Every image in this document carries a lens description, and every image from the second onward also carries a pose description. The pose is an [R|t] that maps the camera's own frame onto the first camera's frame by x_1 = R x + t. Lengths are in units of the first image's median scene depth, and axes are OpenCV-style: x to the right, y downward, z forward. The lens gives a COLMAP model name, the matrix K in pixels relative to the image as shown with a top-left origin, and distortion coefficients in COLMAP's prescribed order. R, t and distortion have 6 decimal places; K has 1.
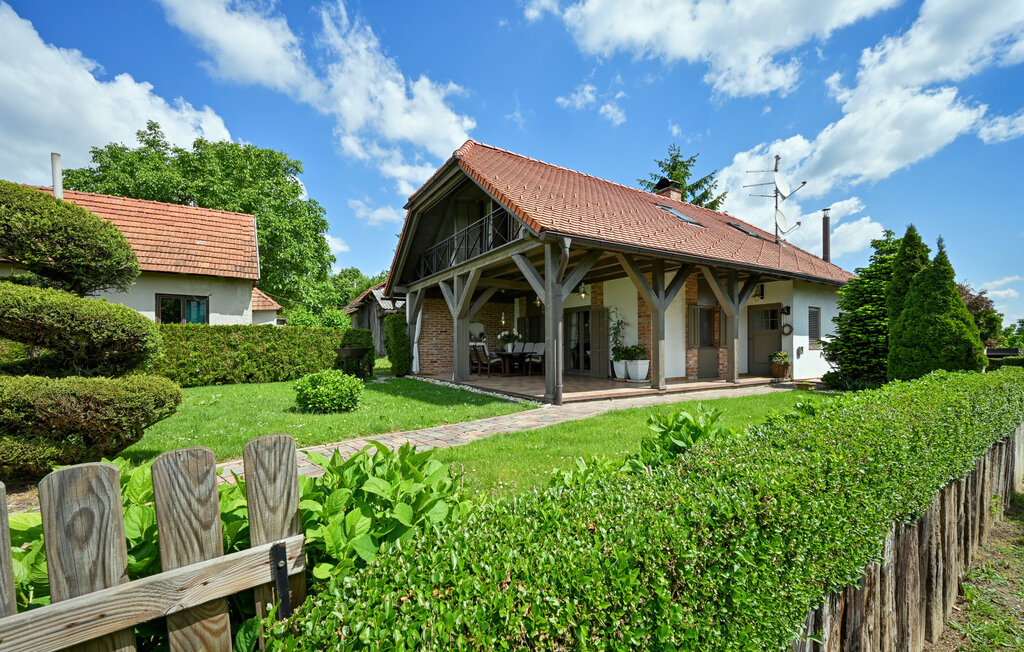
lens RADIAL K [[403.8, 0, 510.9], [0, 403.8, 345.7], [0, 0, 1]] dist [0.000245, 0.000150]
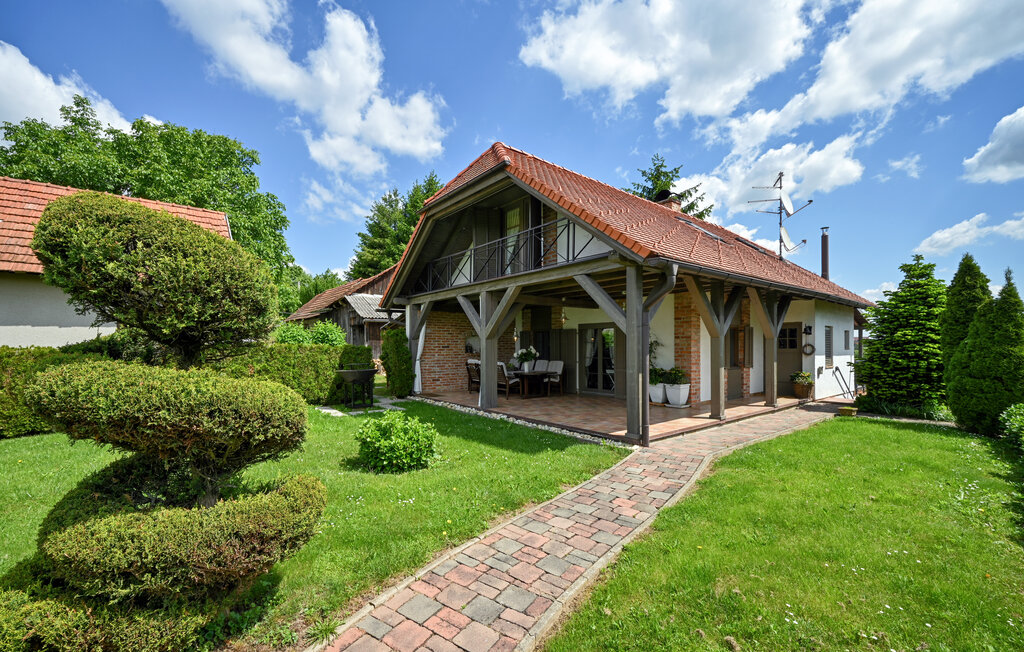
lens RADIAL K [[408.3, 0, 493.9], [0, 408.3, 343.5], [0, 0, 1]] dist [0.000641, 0.000239]
pose [[0.994508, 0.003163, 0.104613, -0.176858], [-0.002630, 0.999983, -0.005229, -0.043164], [-0.104628, 0.004925, 0.994499, 0.072876]]
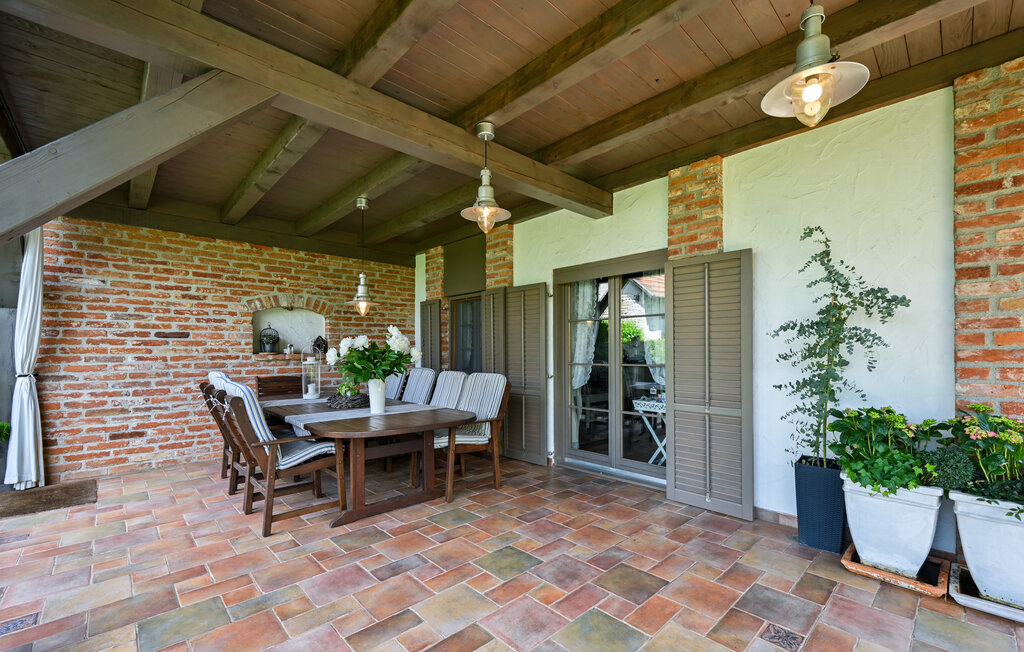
lens RADIAL K [[424.9, 0, 535.5], [0, 424.9, 347.6], [0, 0, 1]] dist [0.000518, 0.000080]
pose [[0.973524, 0.000448, 0.228585, 0.036866], [0.000404, 0.999993, -0.003678, -0.026777], [-0.228585, 0.003673, 0.973517, 0.697948]]
